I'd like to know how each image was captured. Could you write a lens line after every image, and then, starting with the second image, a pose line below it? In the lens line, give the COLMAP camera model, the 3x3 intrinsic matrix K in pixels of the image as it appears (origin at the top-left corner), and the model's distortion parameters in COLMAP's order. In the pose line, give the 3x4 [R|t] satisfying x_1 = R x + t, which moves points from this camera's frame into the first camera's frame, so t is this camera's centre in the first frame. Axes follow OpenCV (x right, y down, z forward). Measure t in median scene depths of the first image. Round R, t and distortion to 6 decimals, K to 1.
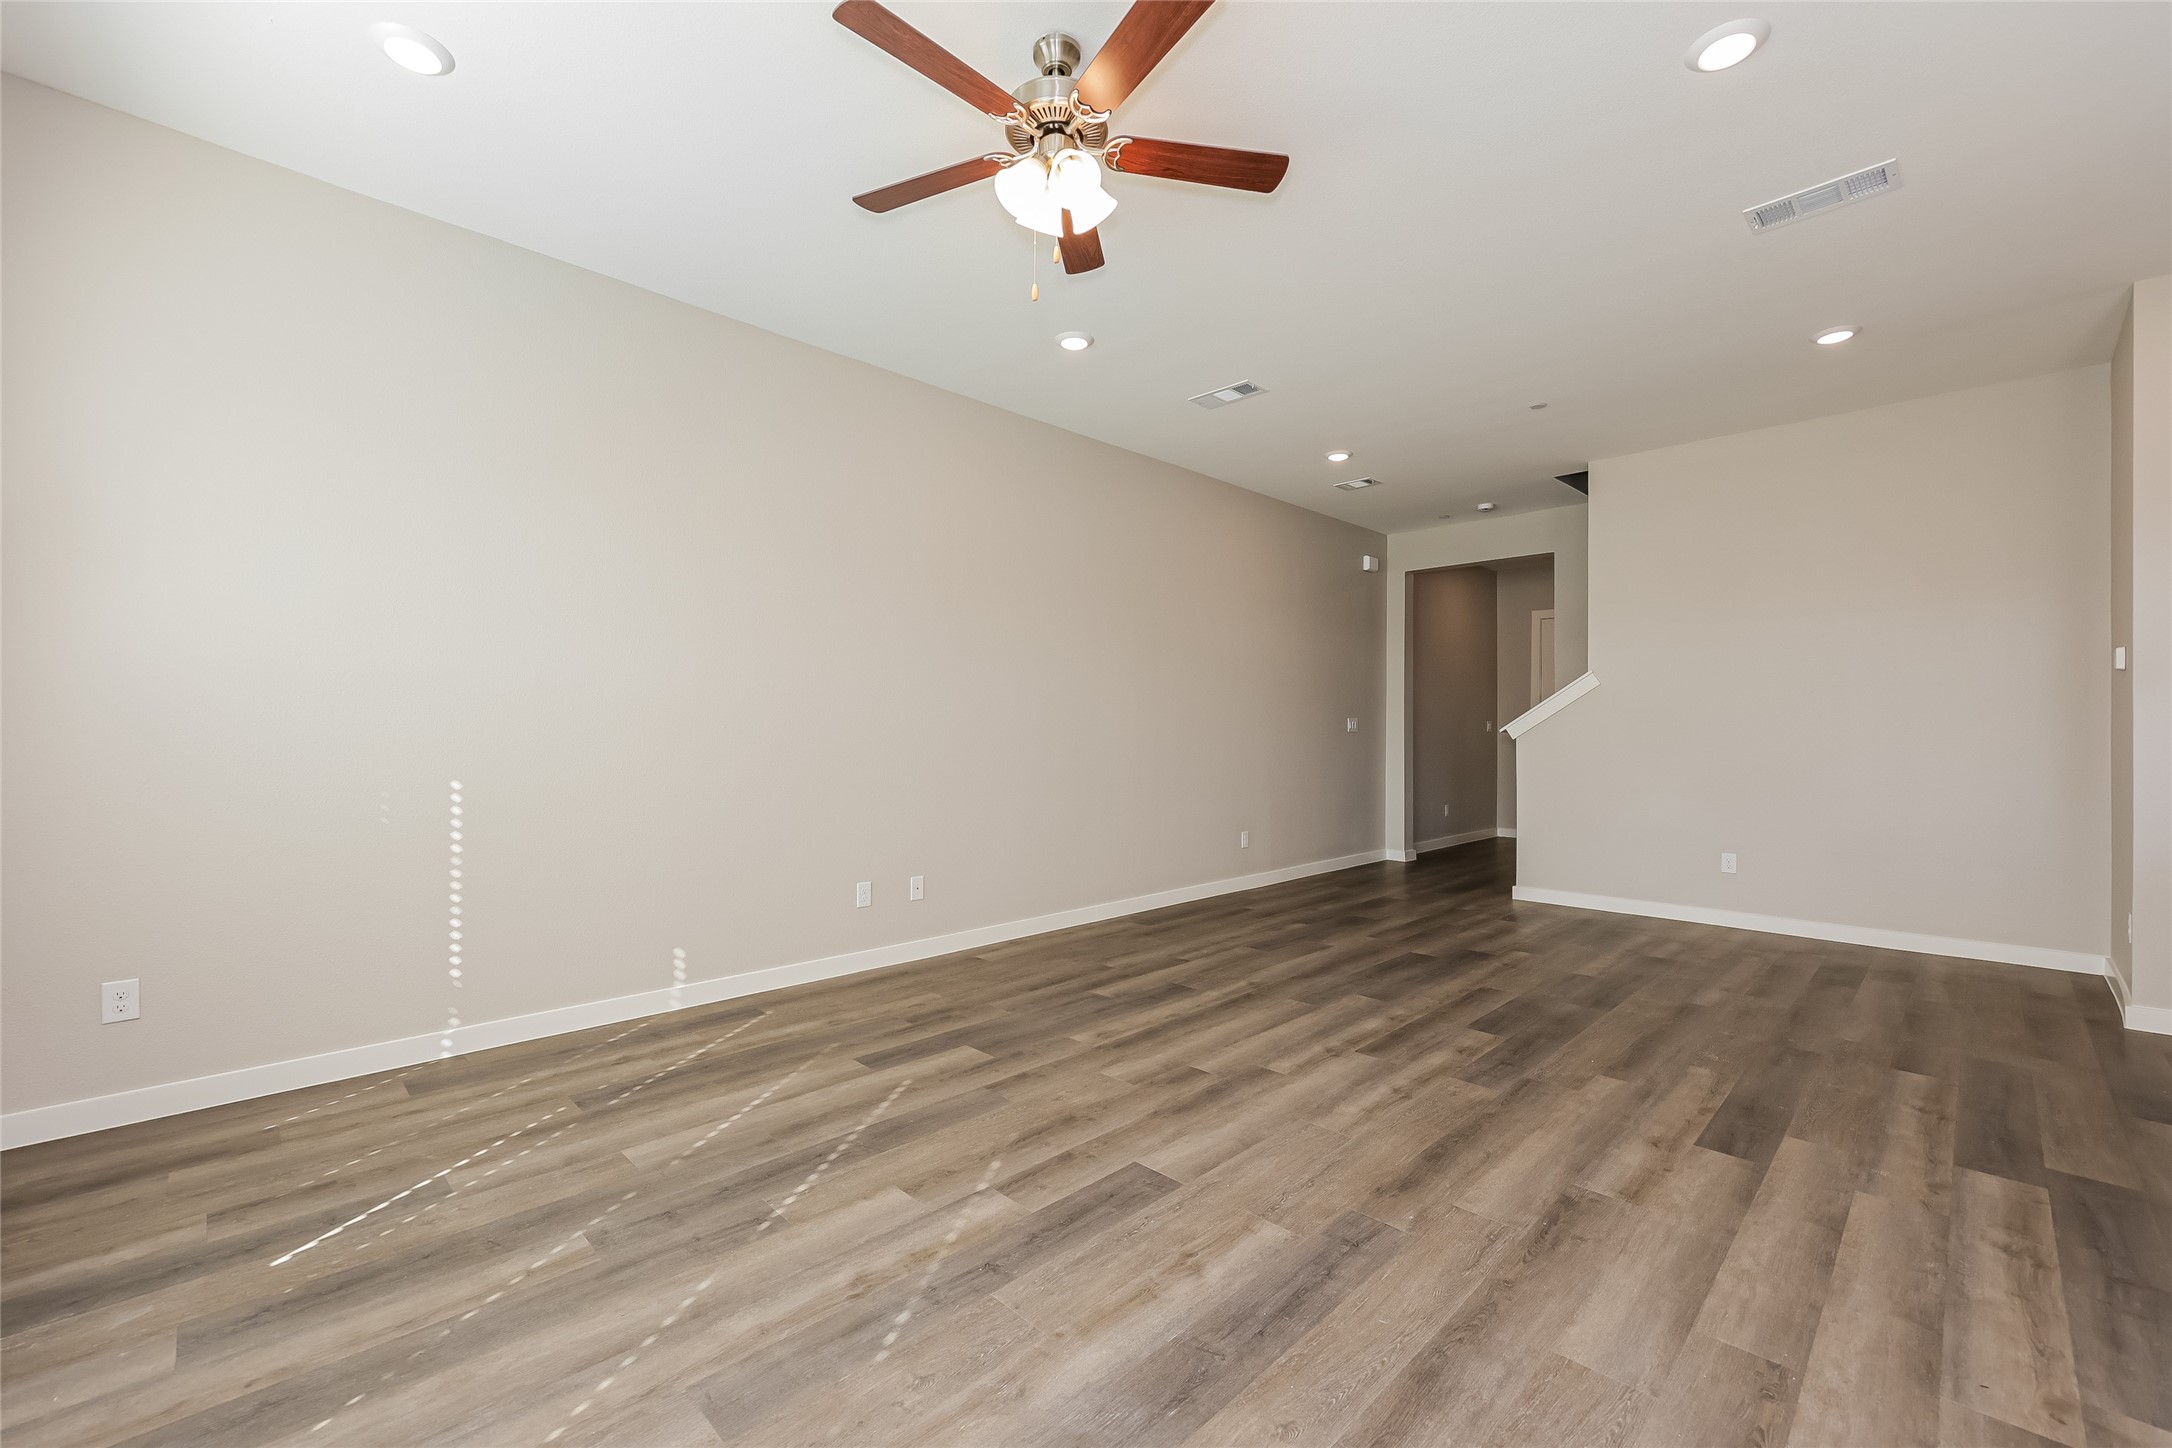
lens RADIAL K [[878.7, 0, 1086.1], [0, 878.7, 730.1], [0, 0, 1]] dist [0.001972, 0.000225]
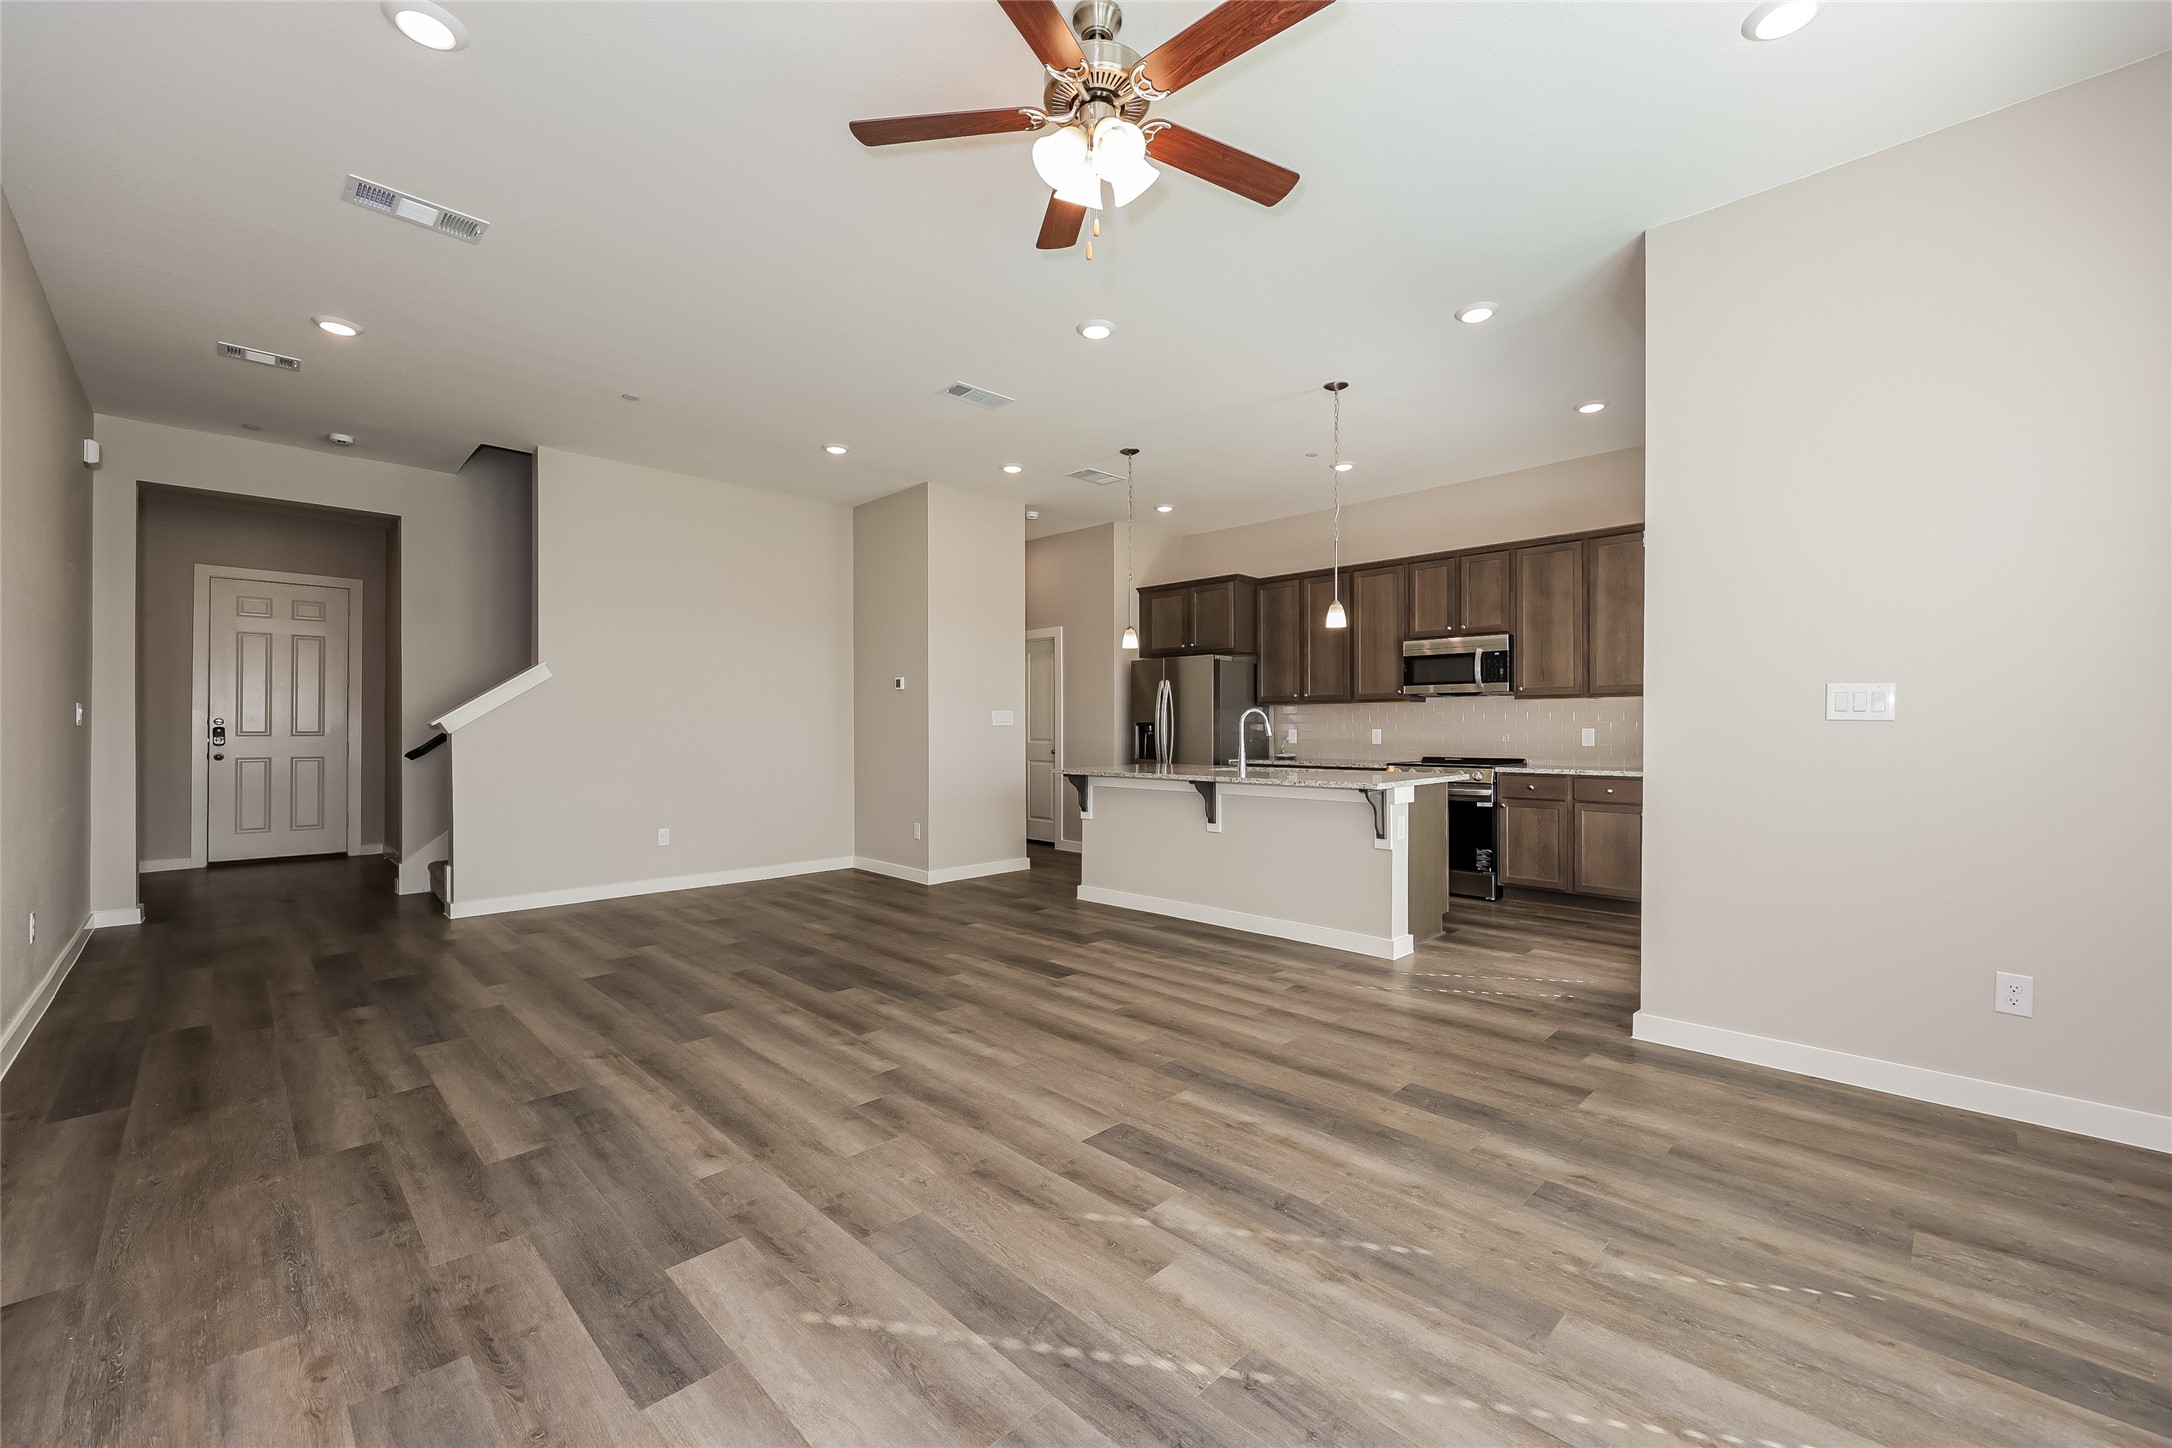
lens RADIAL K [[879.5, 0, 1074.7], [0, 879.5, 726.0], [0, 0, 1]] dist [0.001896, 0.000331]
pose [[0.006293, -0.000854, 0.999980, -0.775417], [-0.001426, 0.999999, 0.000863, 0.002654], [-0.999979, -0.001431, 0.006292, 0.796870]]
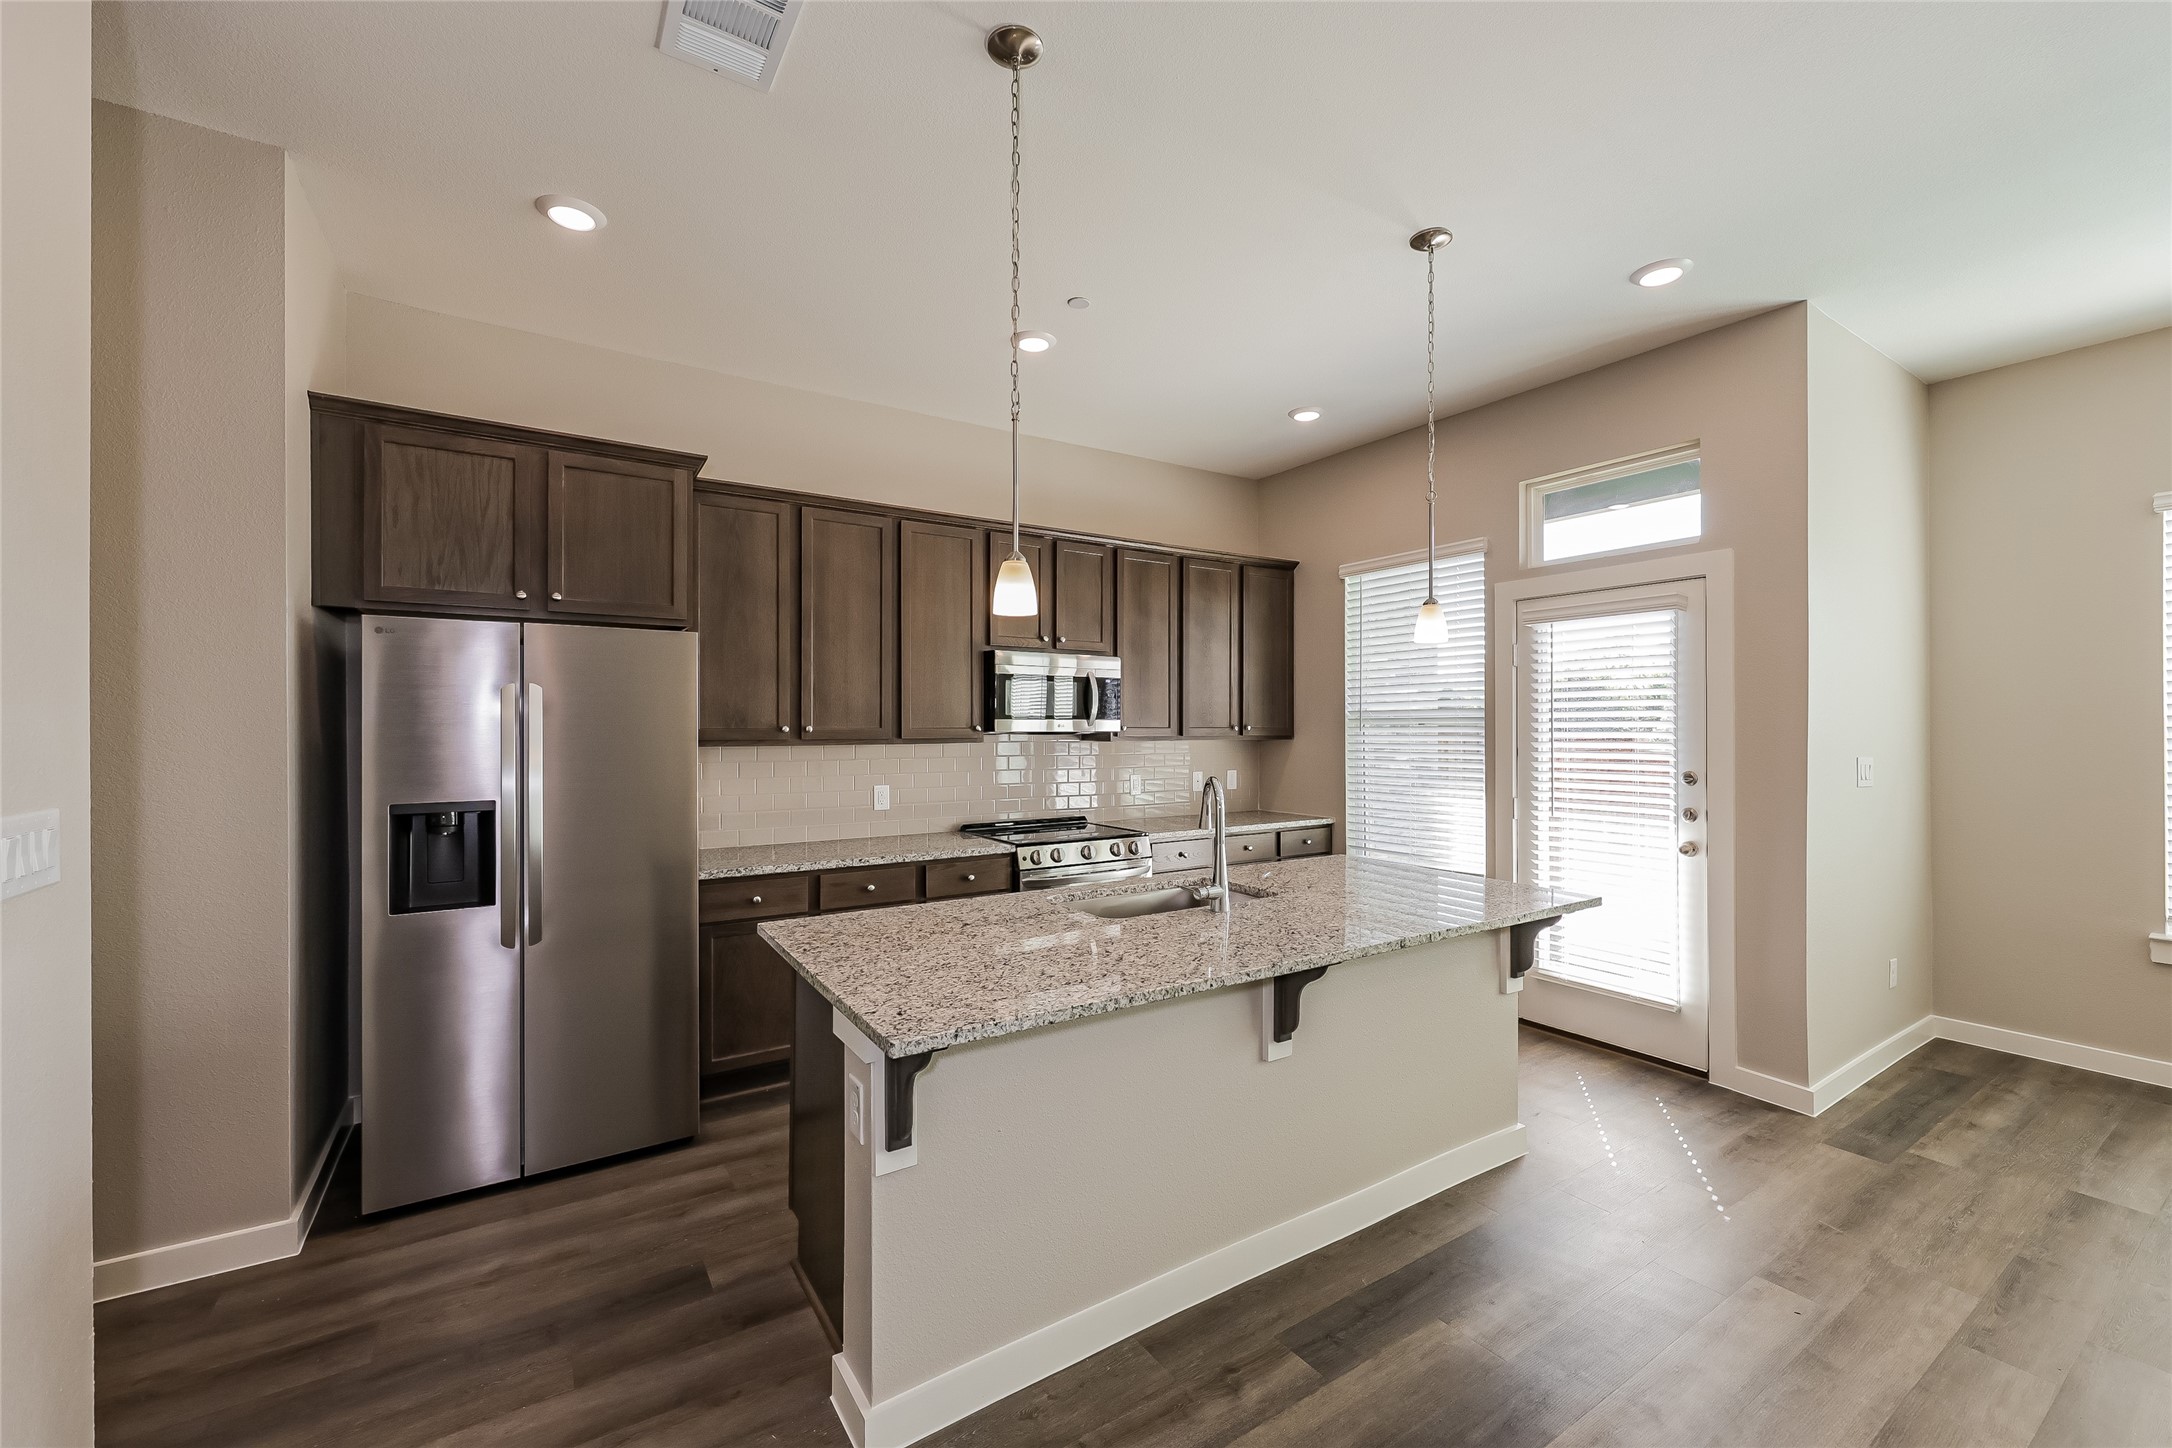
lens RADIAL K [[878.7, 0, 1086.1], [0, 878.7, 730.1], [0, 0, 1]] dist [0.001972, 0.000225]
pose [[-0.980499, -0.004476, 0.196474, 0.958896], [-0.004465, 0.999990, 0.000499, -0.078749], [-0.196474, -0.000388, -0.980509, 1.333342]]
